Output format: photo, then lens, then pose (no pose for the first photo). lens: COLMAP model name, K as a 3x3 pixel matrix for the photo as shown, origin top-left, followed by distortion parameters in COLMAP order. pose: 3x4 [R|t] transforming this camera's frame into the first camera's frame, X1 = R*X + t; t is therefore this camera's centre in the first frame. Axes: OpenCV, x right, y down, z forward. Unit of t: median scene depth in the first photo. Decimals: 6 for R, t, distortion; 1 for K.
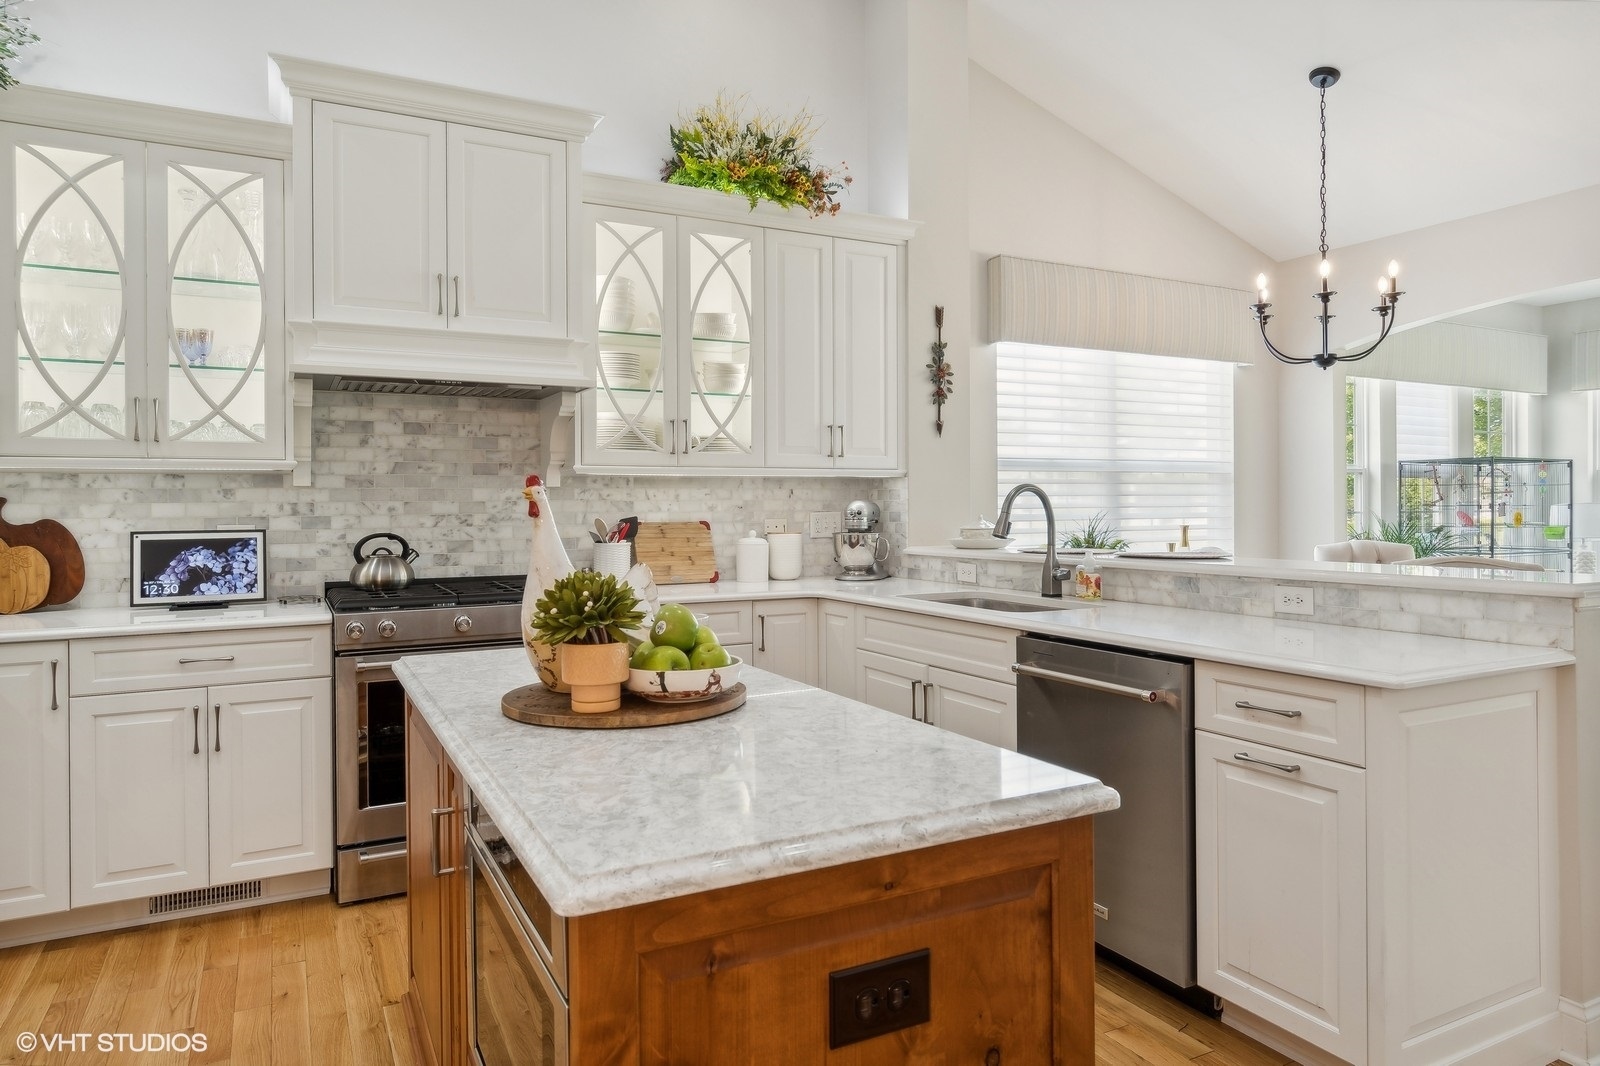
lens RADIAL K [[996.8, 0, 798.2], [0, 996.8, 509.7], [0, 0, 1]] dist [-0.001260, -0.003365]
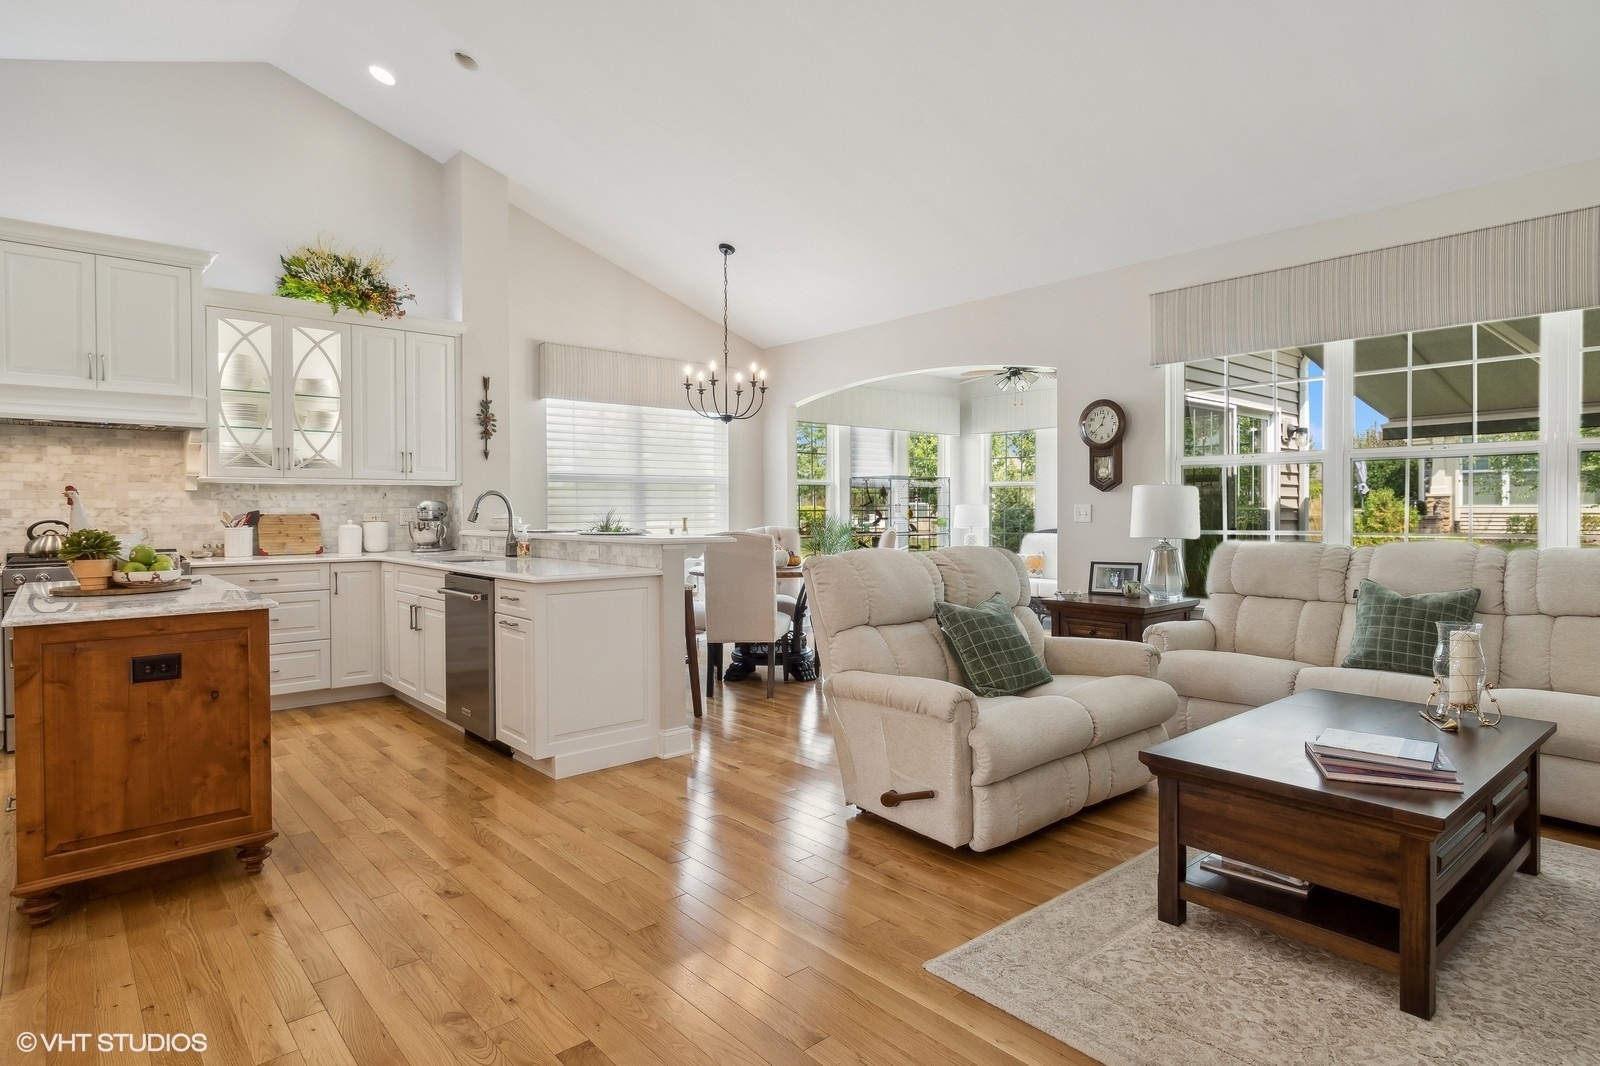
lens RADIAL K [[855.7, 0, 795.9], [0, 855.7, 515.5], [0, 0, 1]] dist [0.008910, -0.006429]
pose [[0.971508, -0.000334, 0.237008, 0.346950], [-0.000657, 0.999991, 0.004100, 0.009425], [-0.237007, -0.004139, 0.971499, -0.497671]]
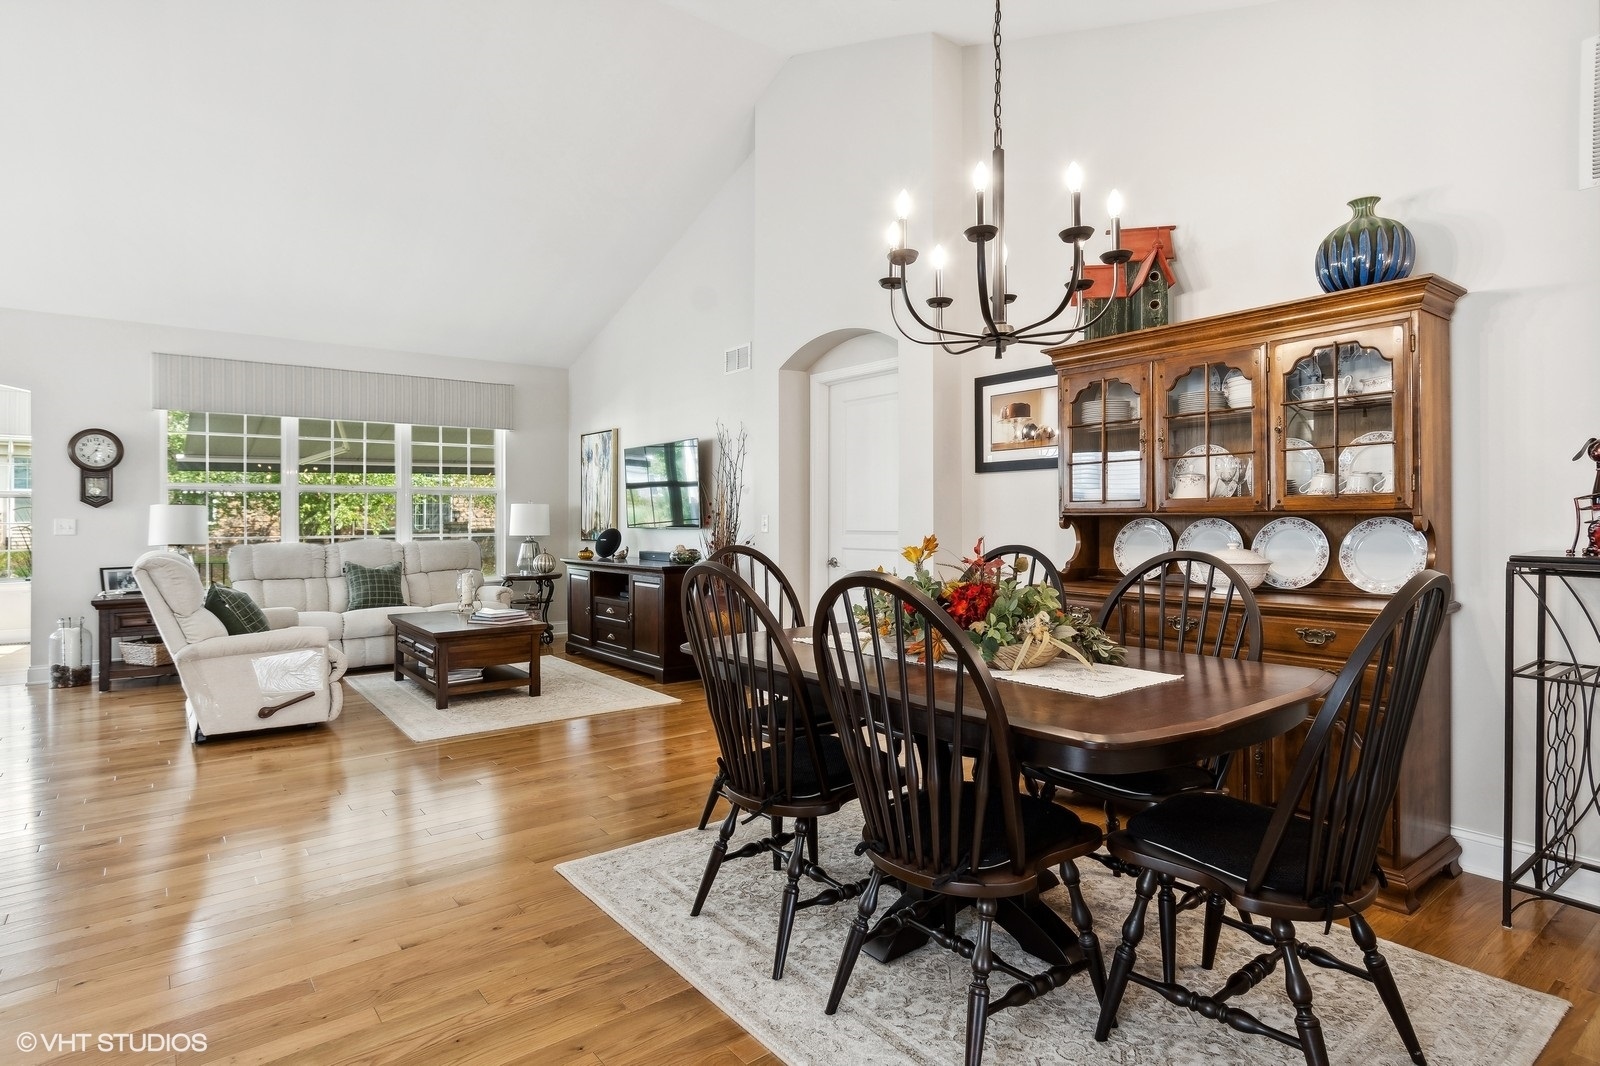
lens RADIAL K [[855.7, 0, 806.2], [0, 855.7, 505.2], [0, 0, 1]] dist [0.008910, -0.006429]
pose [[-0.183148, 0.022495, 0.982828, -0.683622], [0.008878, 0.999735, -0.021228, 0.017432], [-0.983045, 0.004838, -0.183300, -0.285979]]
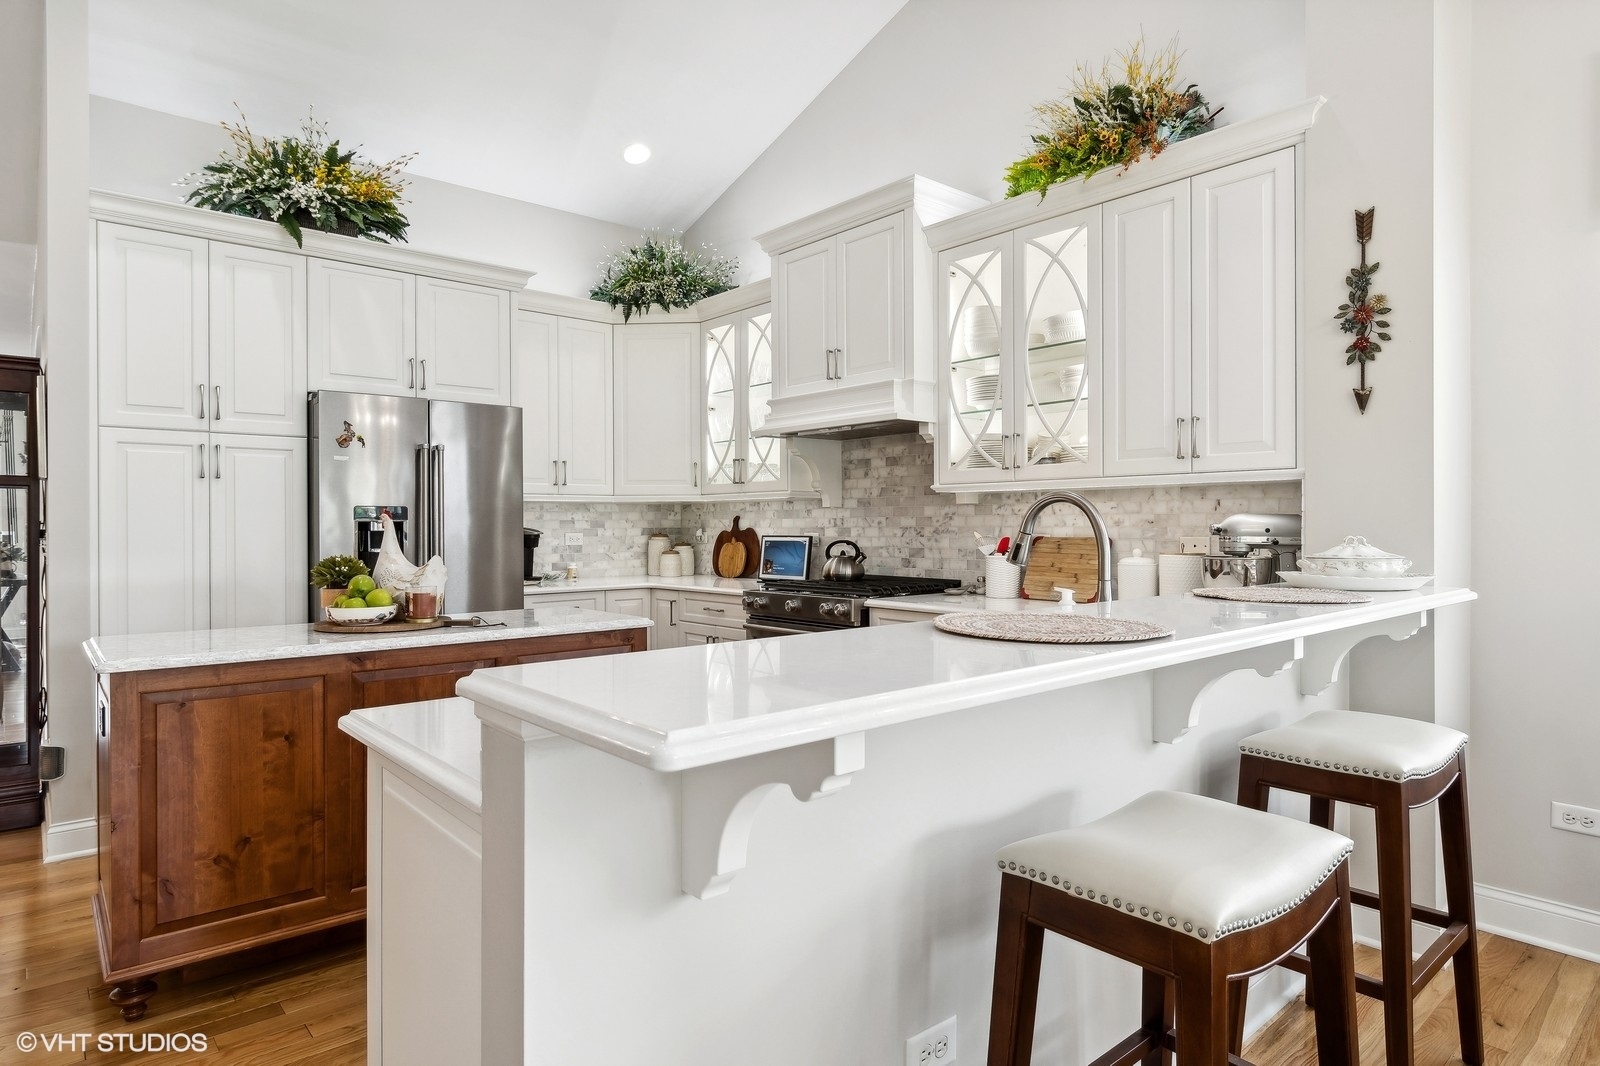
lens RADIAL K [[899.1, 0, 804.9], [0, 899.1, 532.8], [0, 0, 1]] dist [0.000902, -0.008853]
pose [[0.231374, 0.015501, -0.972741, 0.730713], [-0.000534, 0.999875, 0.015806, -0.006083], [0.972865, -0.003138, 0.231354, 0.605288]]
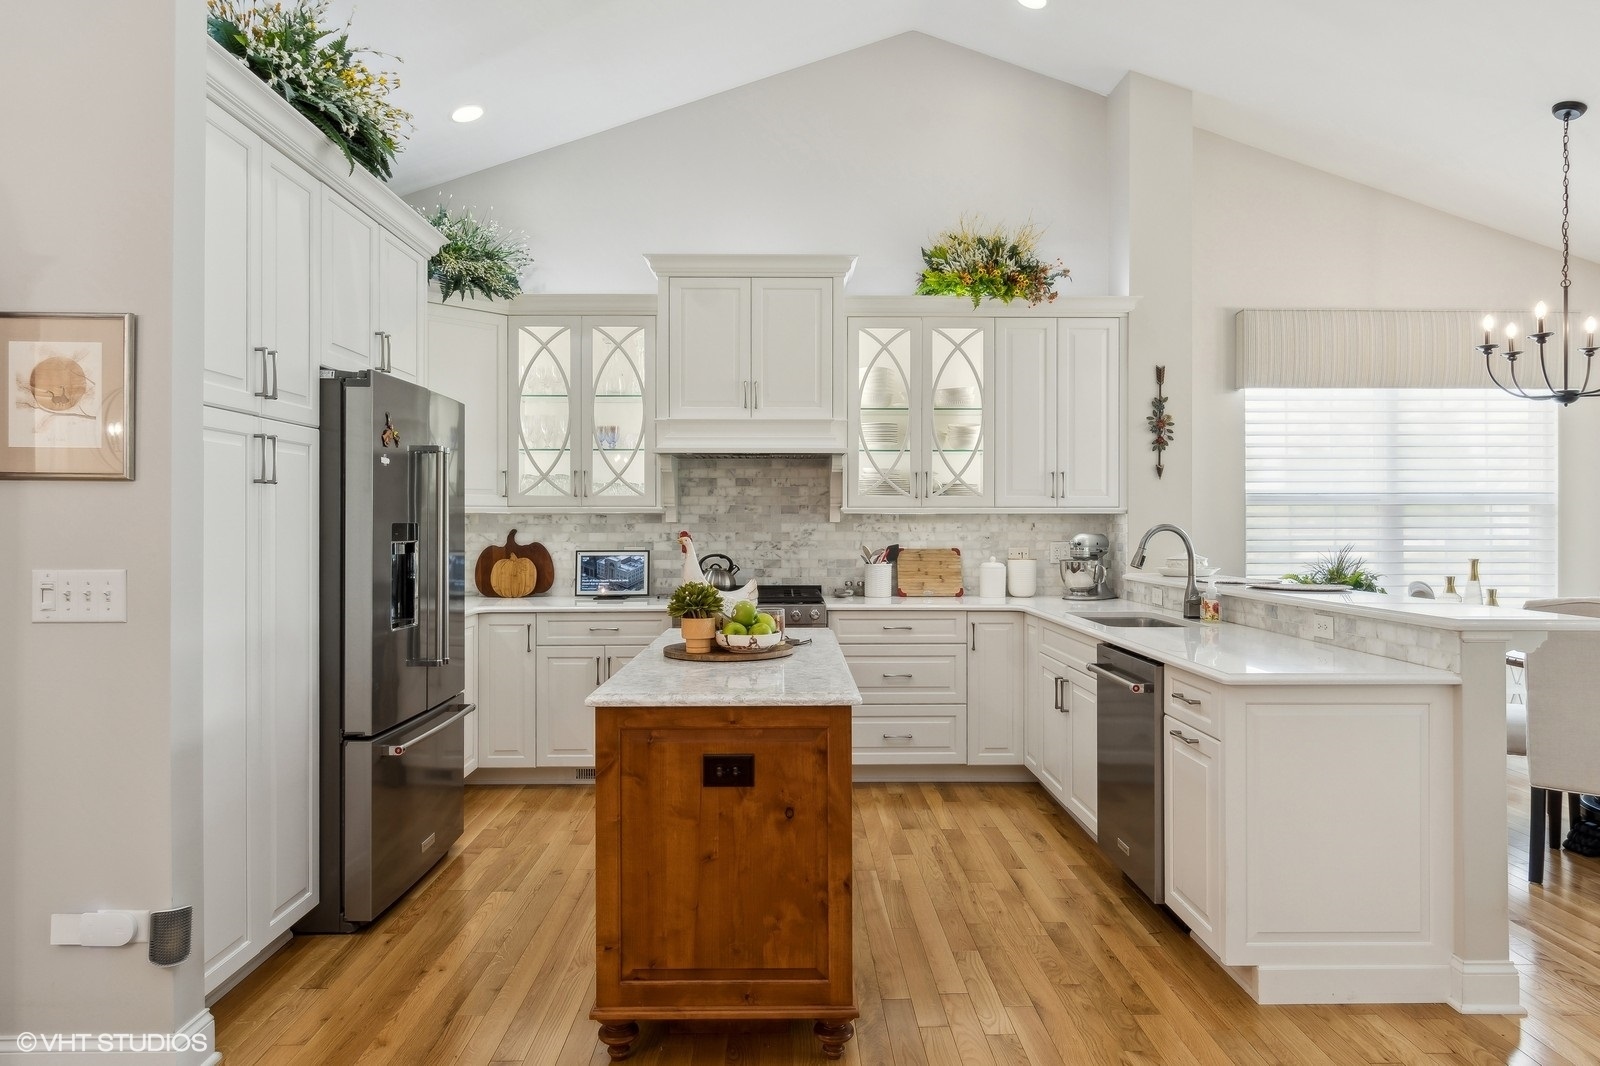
lens RADIAL K [[996.8, 0, 797.1], [0, 996.8, 525.3], [0, 0, 1]] dist [-0.001260, -0.003365]
pose [[0.894150, 0.007012, -0.447713, 0.333016], [-0.007102, 0.999974, 0.001480, -0.021009], [0.447712, 0.001857, 0.894176, -0.261831]]
